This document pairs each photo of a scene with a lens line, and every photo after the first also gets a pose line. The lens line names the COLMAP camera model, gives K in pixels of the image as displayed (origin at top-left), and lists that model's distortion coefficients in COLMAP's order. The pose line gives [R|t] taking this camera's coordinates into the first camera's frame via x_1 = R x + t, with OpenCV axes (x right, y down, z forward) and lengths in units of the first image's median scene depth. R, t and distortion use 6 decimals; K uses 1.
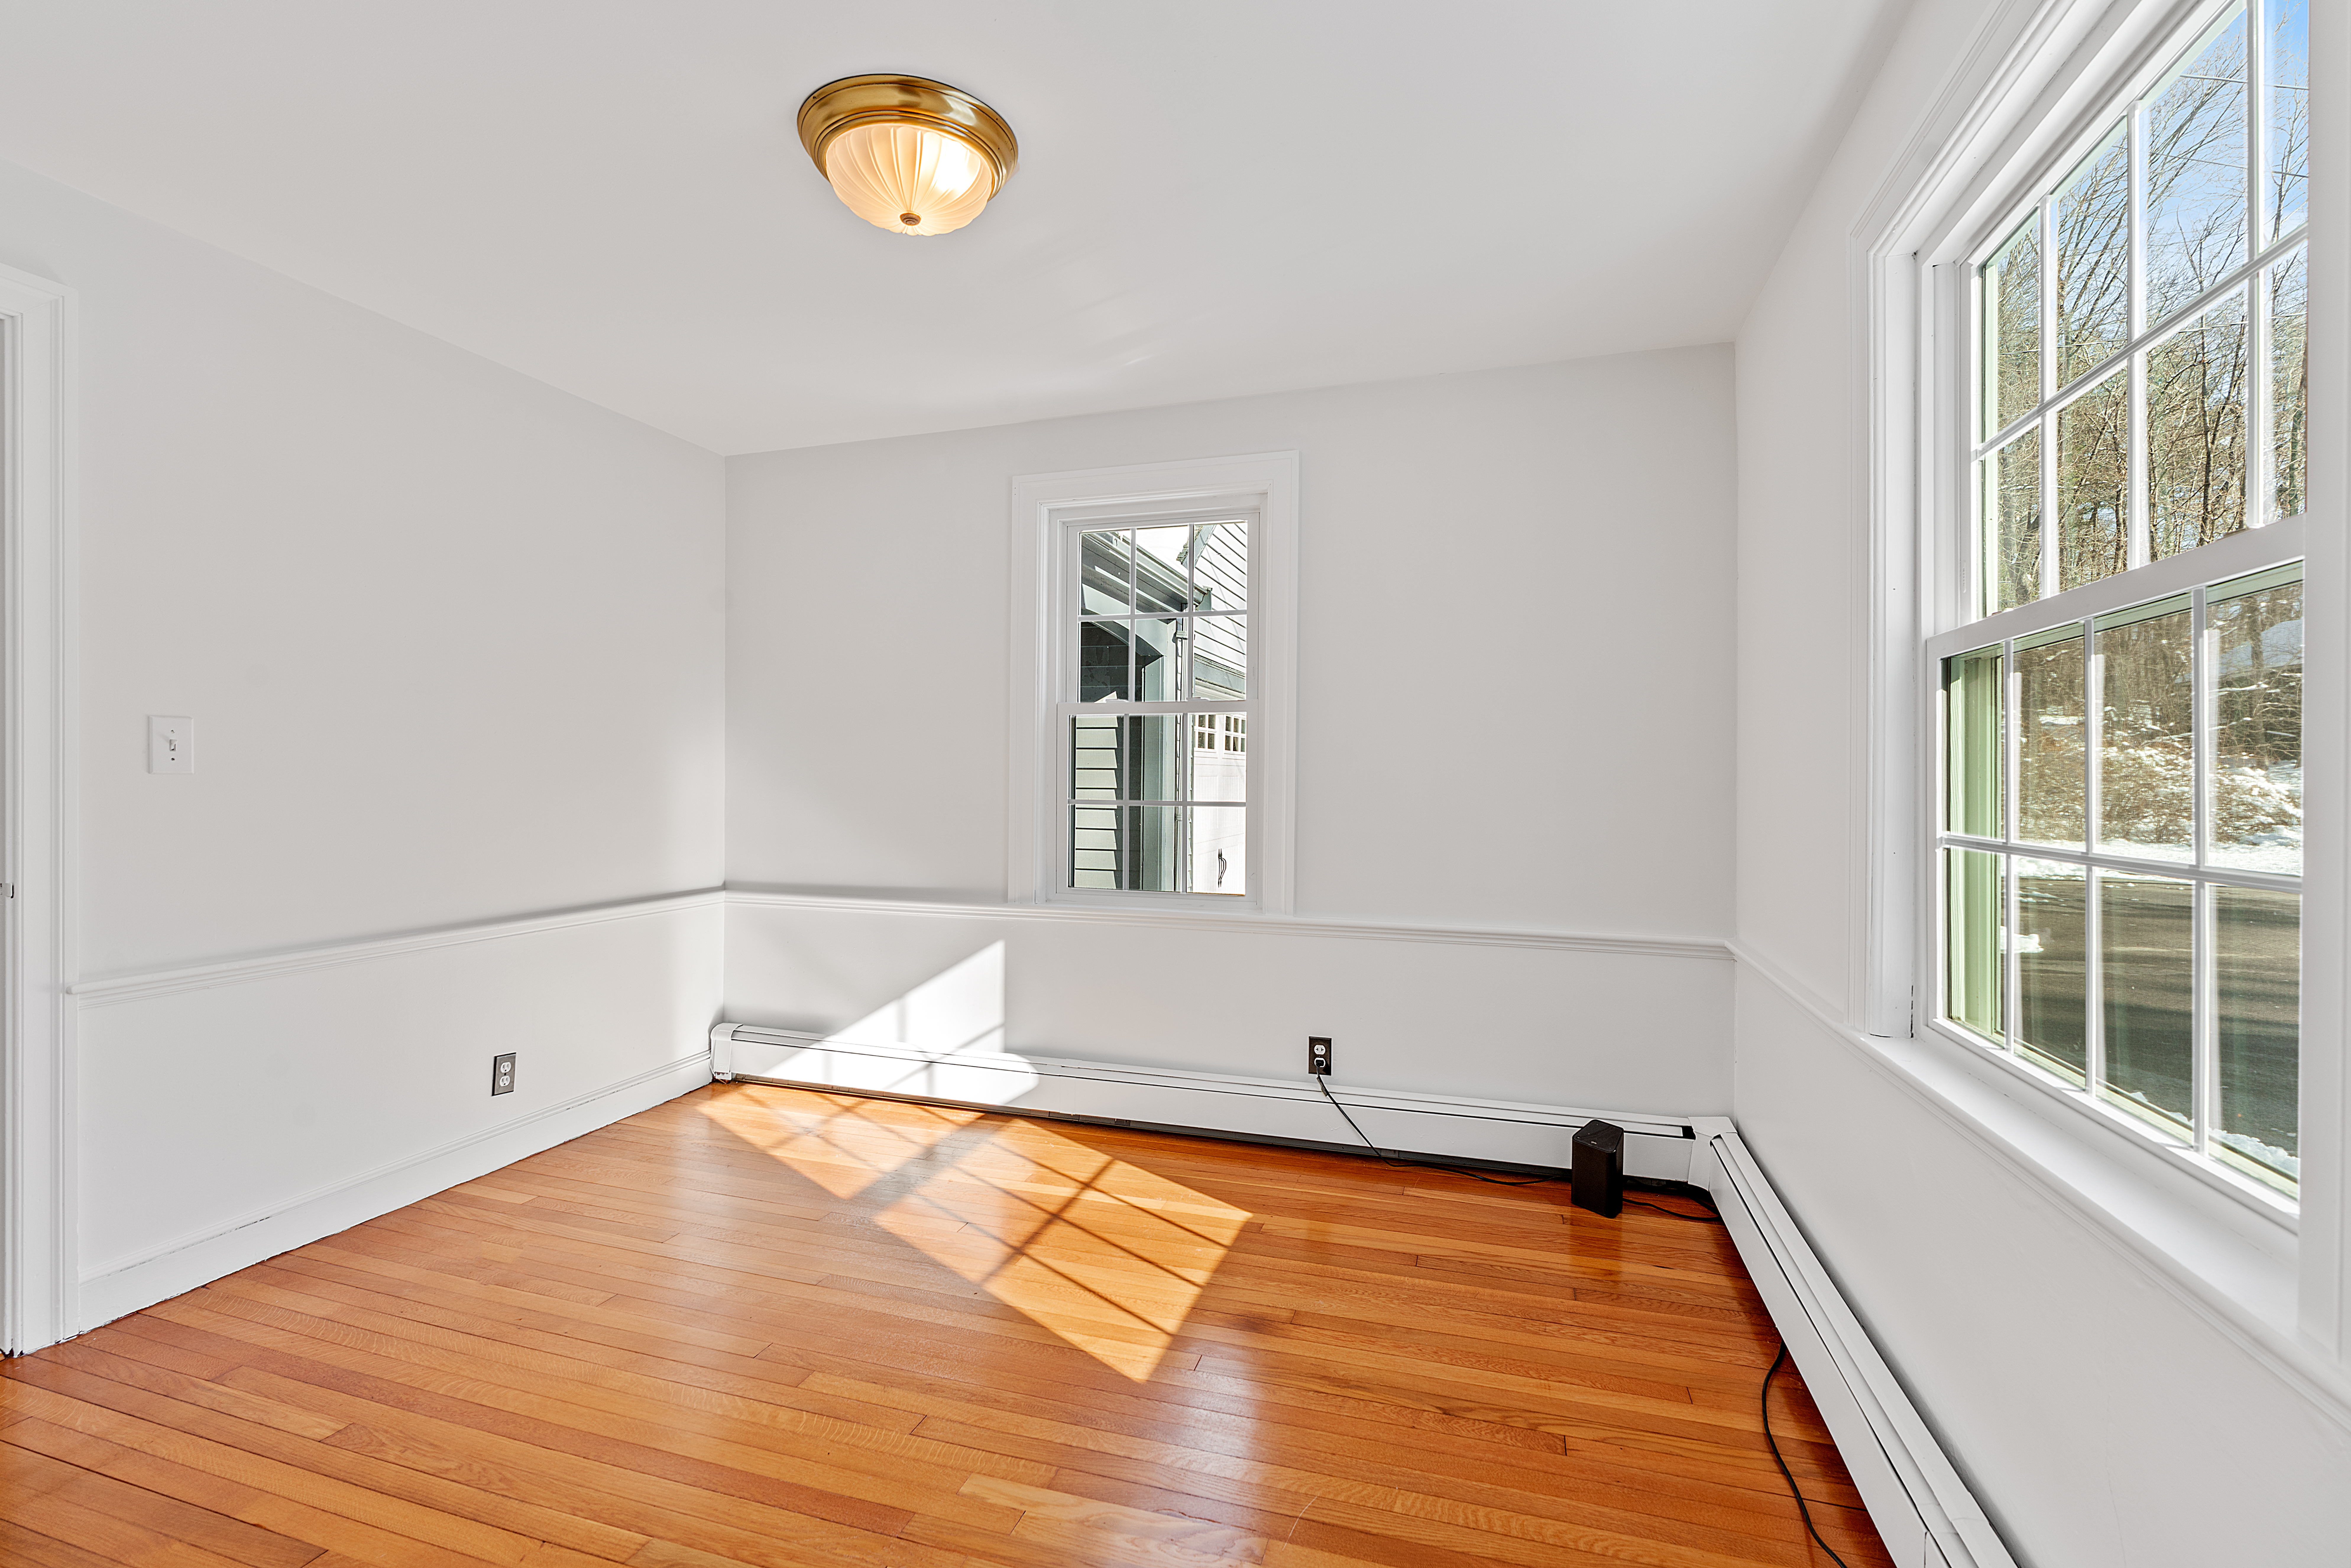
lens RADIAL K [[1067.7, 0, 1164.3], [0, 1067.7, 760.2], [0, 0, 1]] dist [-0.017796, 0.007748]
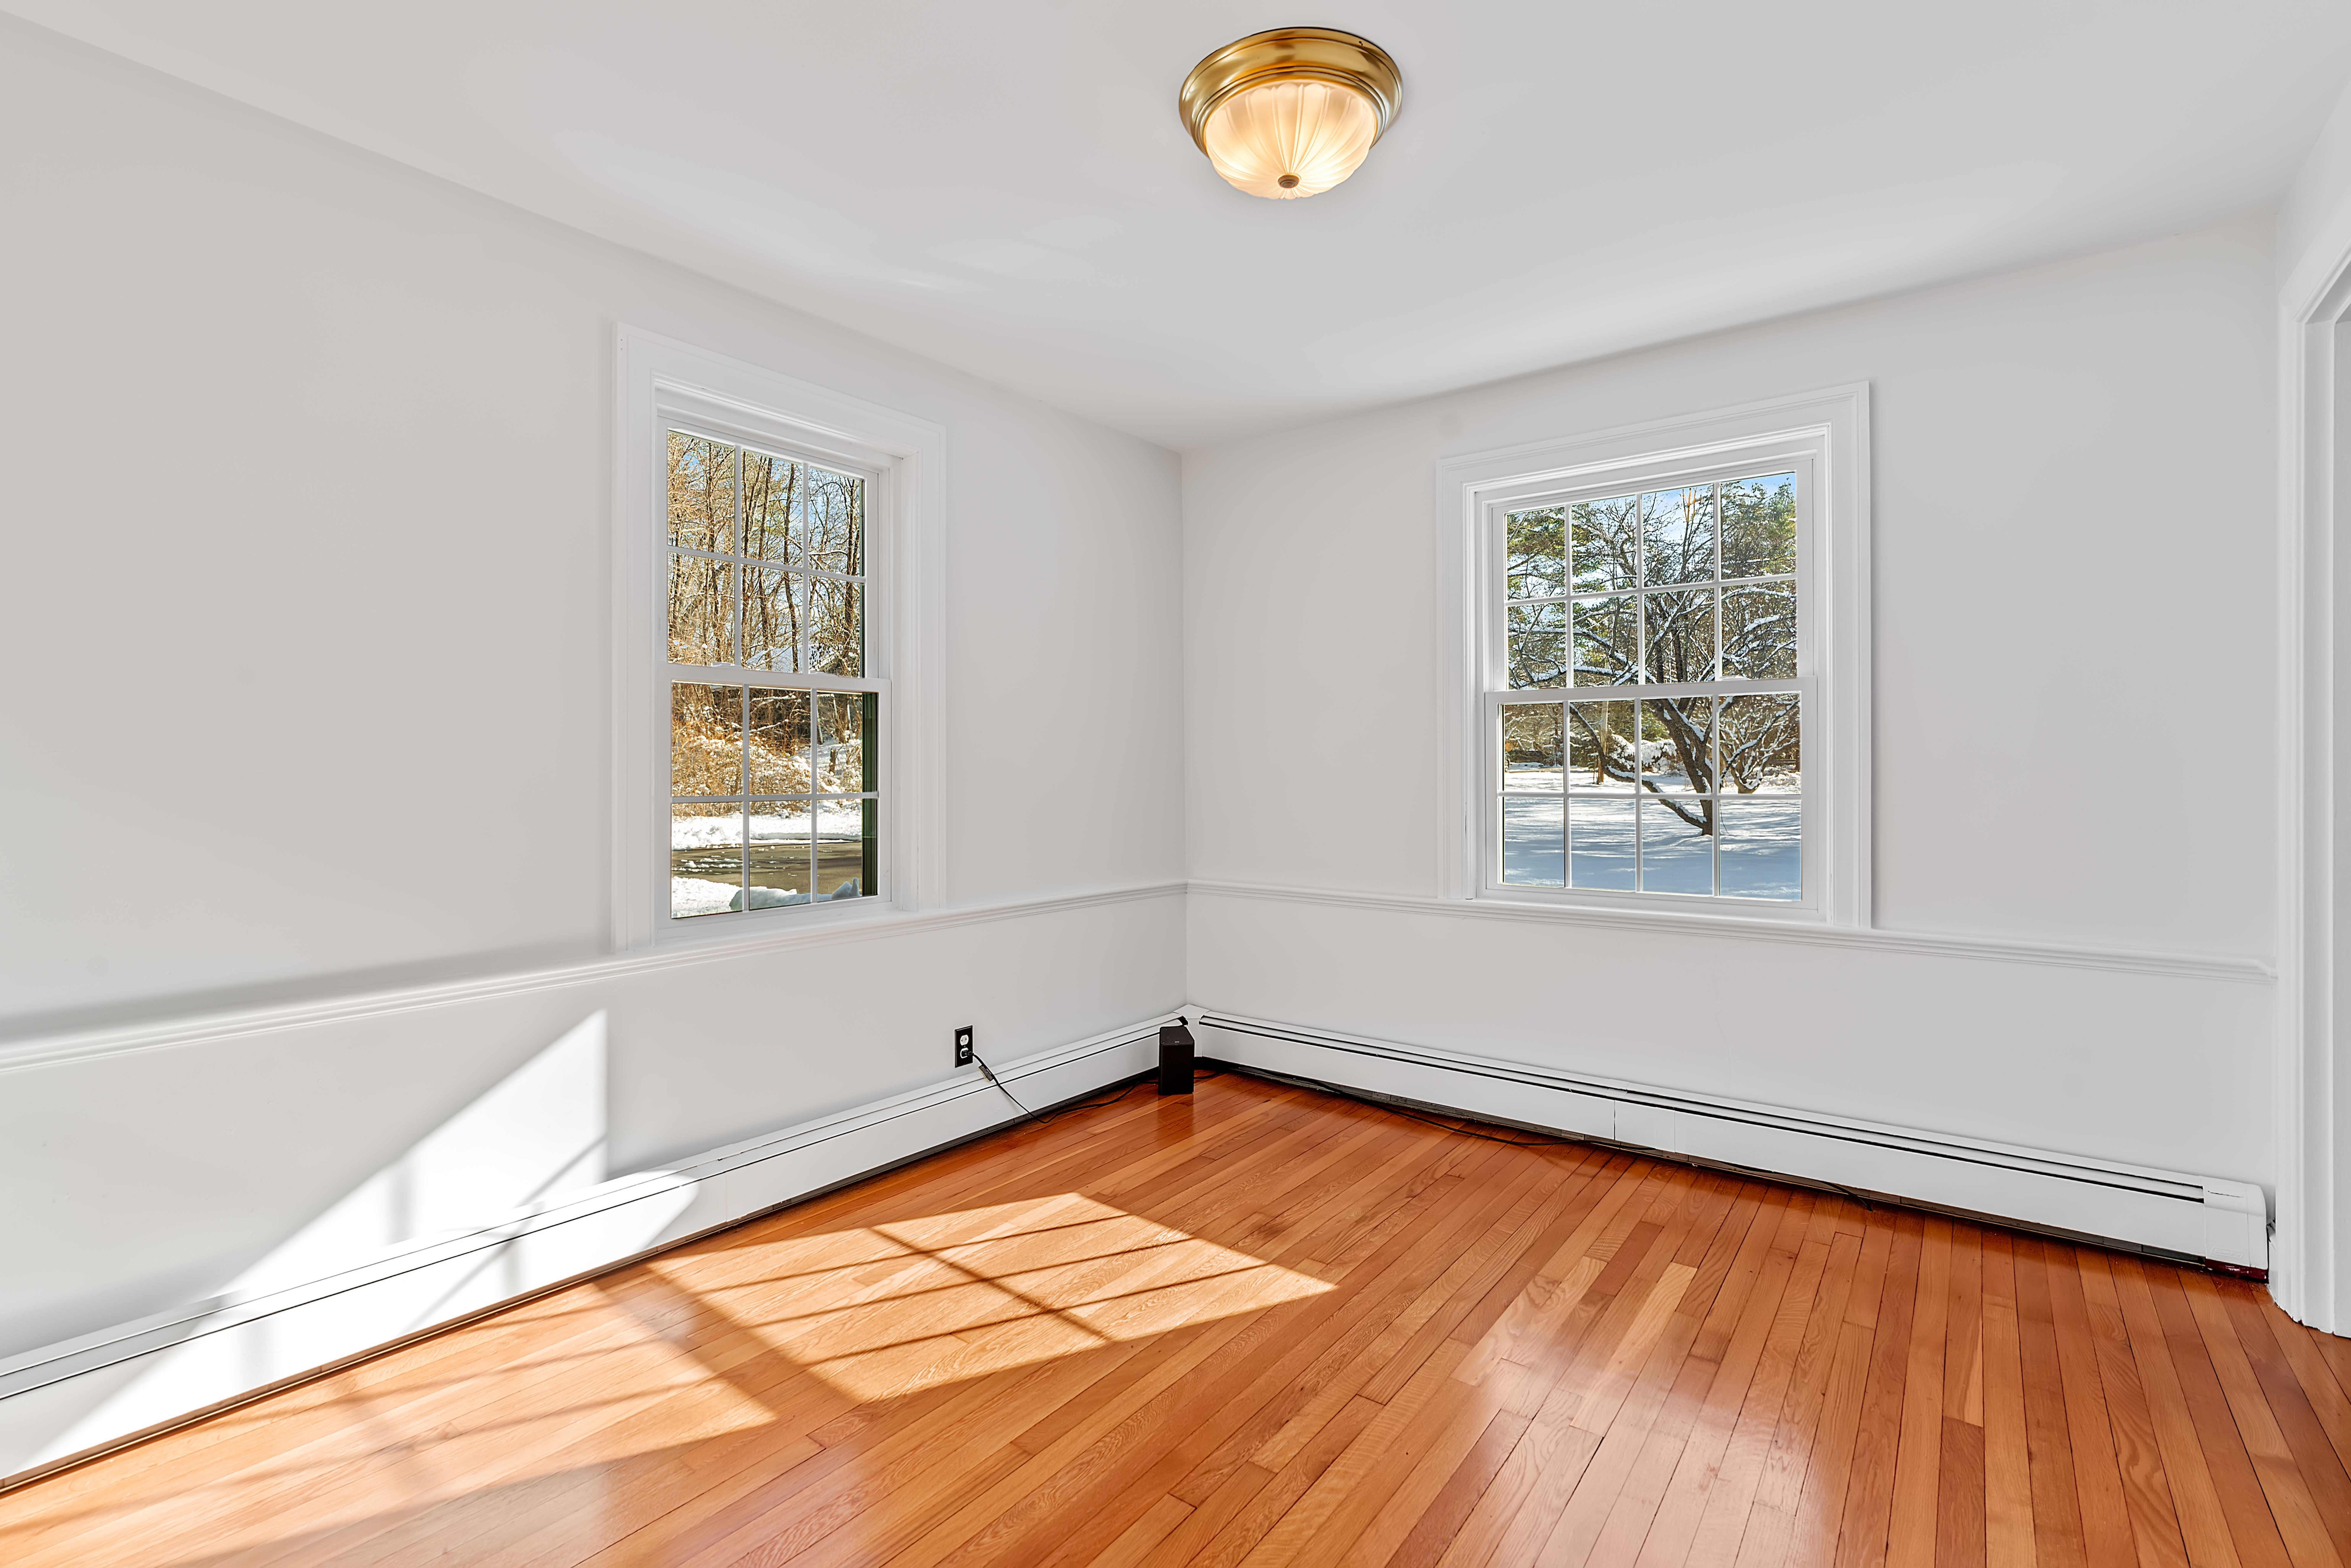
lens RADIAL K [[1067.7, 0, 1164.3], [0, 1067.7, 760.2], [0, 0, 1]] dist [-0.017796, 0.007748]
pose [[0.332314, 0.004172, 0.943160, -0.747771], [-0.006102, 0.999979, -0.002273, 0.013253], [-0.943149, -0.005000, 0.332332, 0.512079]]
